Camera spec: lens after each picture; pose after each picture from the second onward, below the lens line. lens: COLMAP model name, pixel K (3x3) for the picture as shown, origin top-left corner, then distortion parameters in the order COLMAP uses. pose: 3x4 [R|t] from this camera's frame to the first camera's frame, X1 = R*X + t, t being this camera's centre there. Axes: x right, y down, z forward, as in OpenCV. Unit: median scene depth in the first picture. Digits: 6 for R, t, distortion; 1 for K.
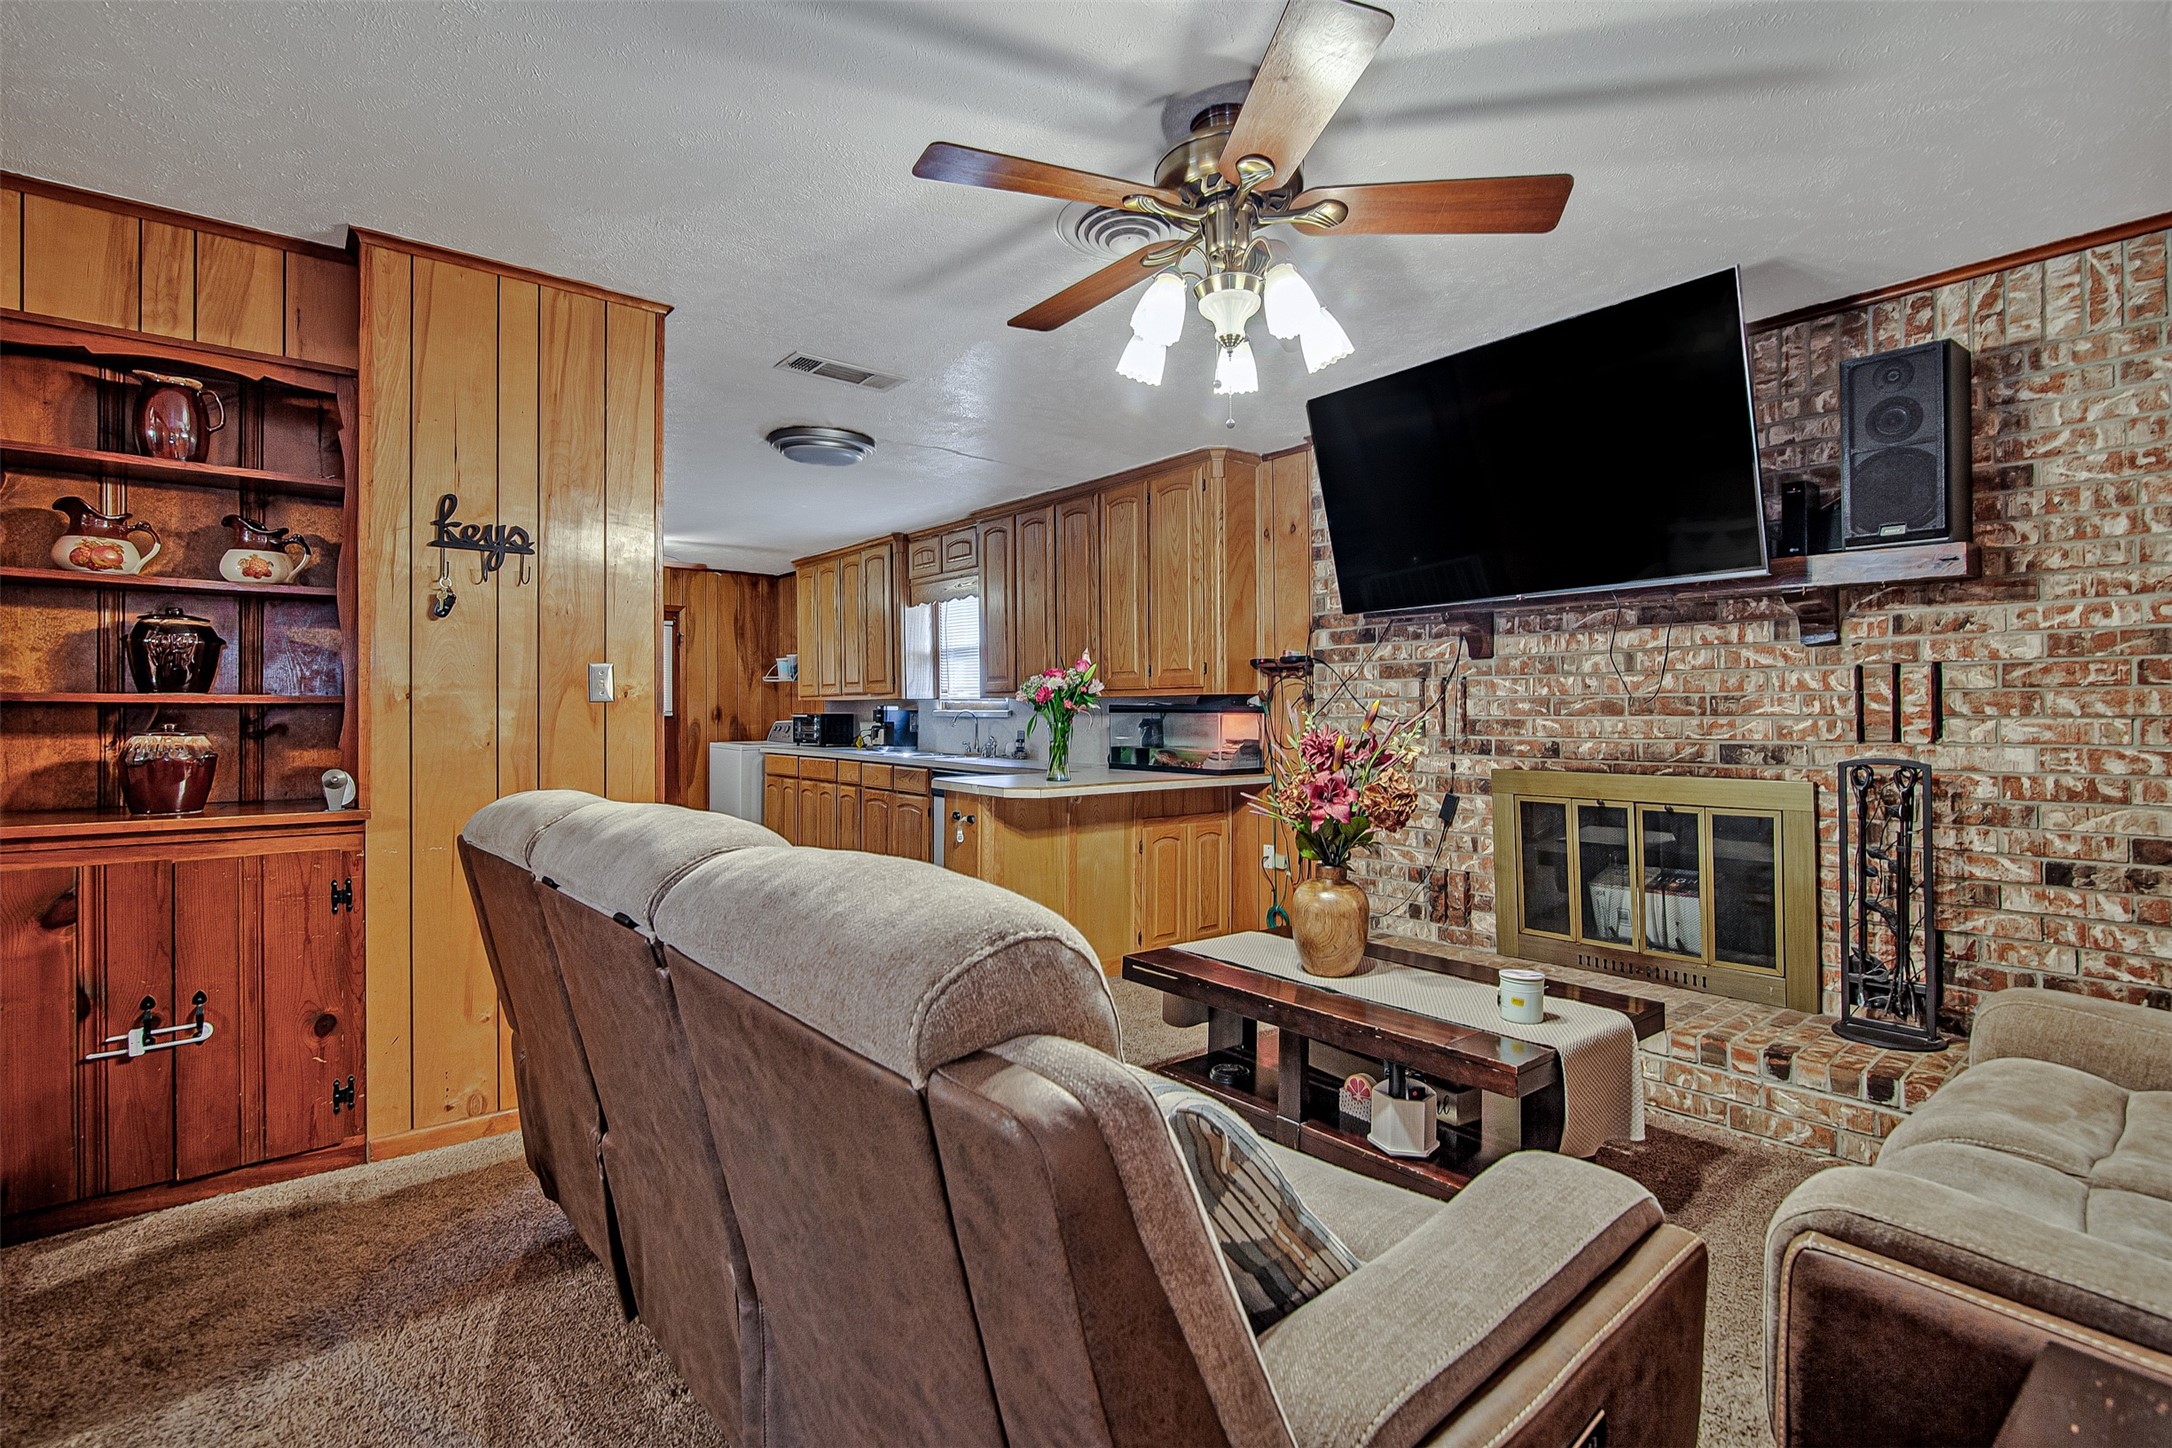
lens RADIAL K [[986.0, 0, 1088.7], [0, 986.0, 704.7], [0, 0, 1]] dist [-0.015141, -0.000108]
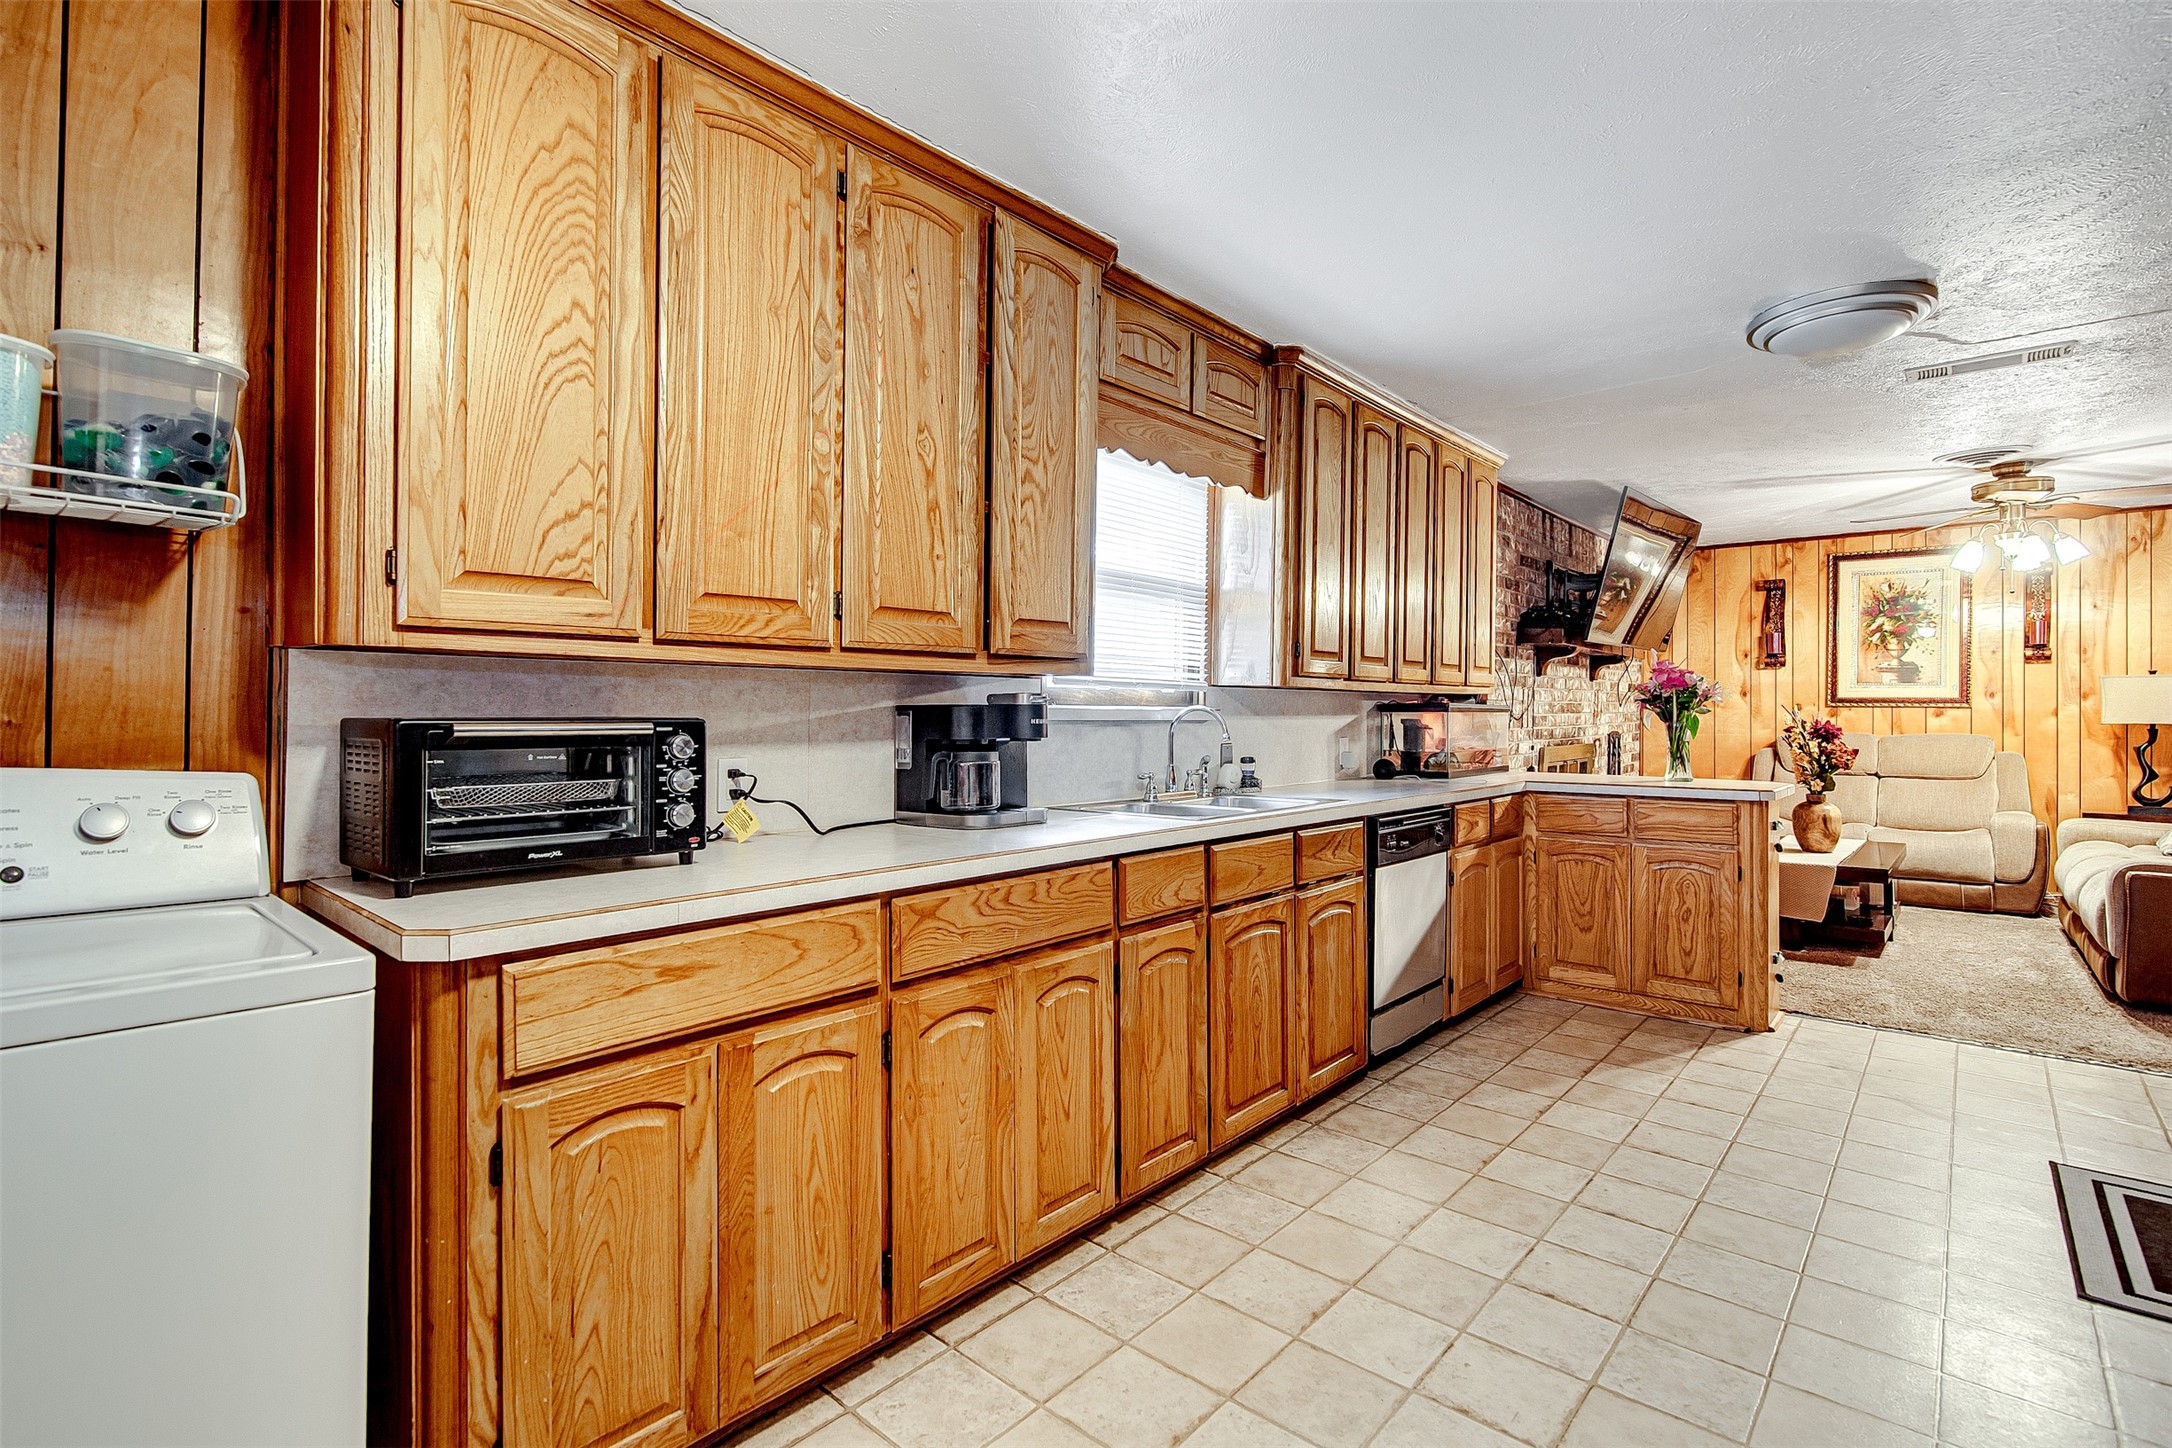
lens RADIAL K [[1000.6, 0, 1083.0], [0, 1000.6, 711.8], [0, 0, 1]] dist [-0.013612, -0.000059]
pose [[-0.132603, -0.000329, 0.991169, -1.064482], [-0.007942, 0.999968, -0.000730, 0.014938], [-0.991137, -0.007969, -0.132601, 1.941747]]
